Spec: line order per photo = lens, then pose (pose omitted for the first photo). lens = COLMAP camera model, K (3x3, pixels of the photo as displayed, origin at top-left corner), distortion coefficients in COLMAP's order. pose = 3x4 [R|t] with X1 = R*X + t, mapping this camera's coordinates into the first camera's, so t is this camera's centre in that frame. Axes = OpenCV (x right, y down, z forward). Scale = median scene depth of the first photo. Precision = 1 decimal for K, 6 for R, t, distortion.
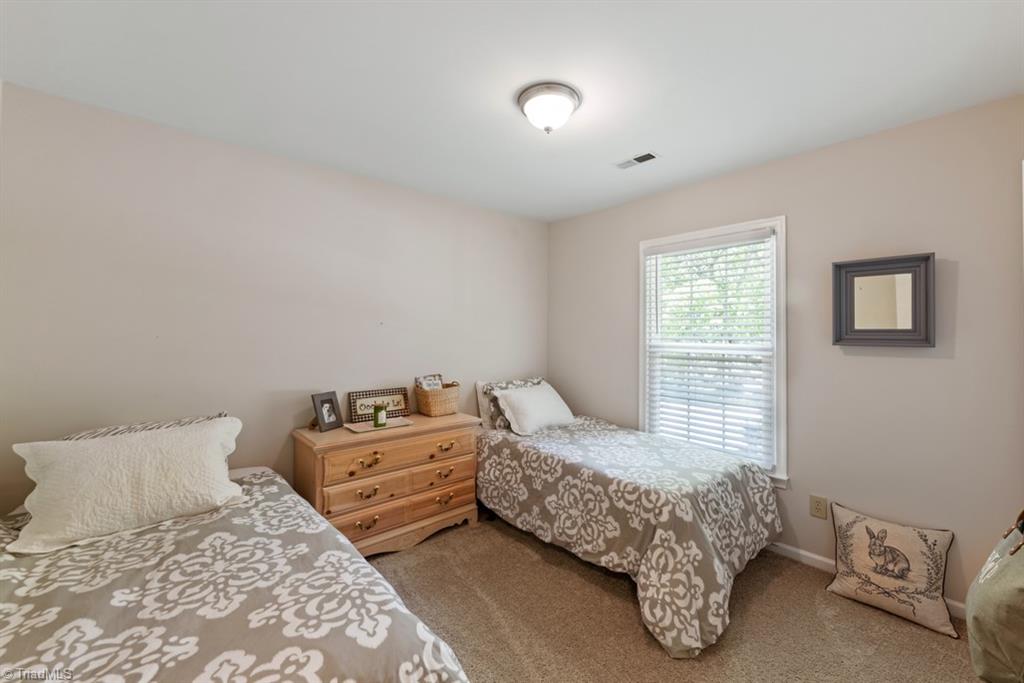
lens RADIAL K [[414.6, 0, 515.0], [0, 414.6, 338.3], [0, 0, 1]] dist [-0.004093, -0.000189]
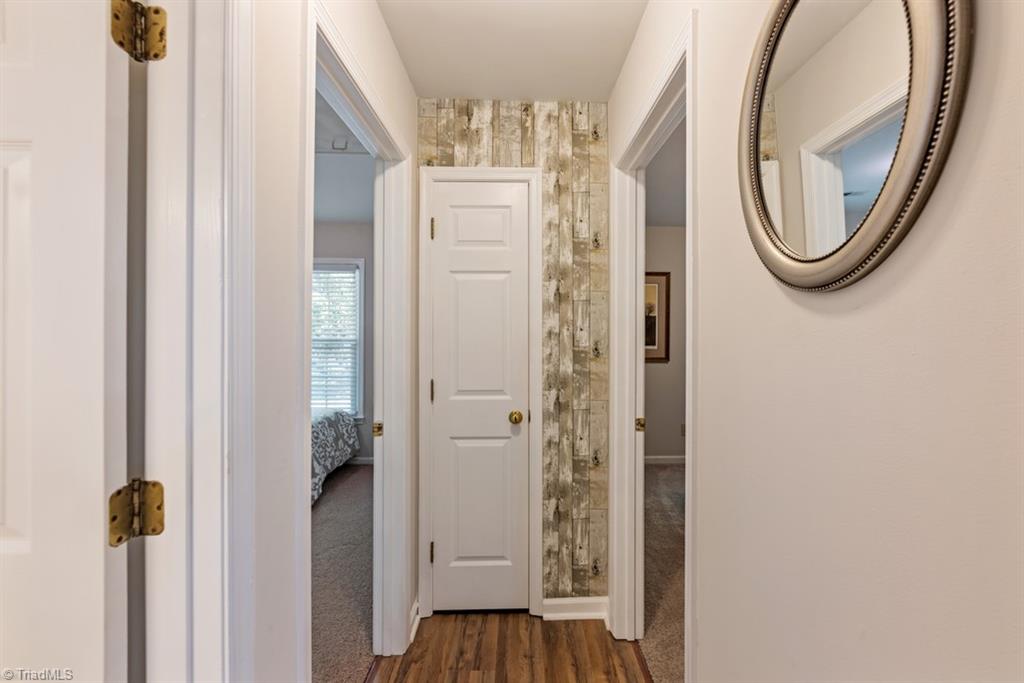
lens RADIAL K [[414.6, 0, 519.4], [0, 414.6, 334.7], [0, 0, 1]] dist [-0.004093, -0.000189]
pose [[0.657214, 0.000898, 0.753703, -0.199913], [-0.003638, 0.999991, 0.001981, -0.000033], [-0.753695, -0.004043, 0.657212, -0.607417]]
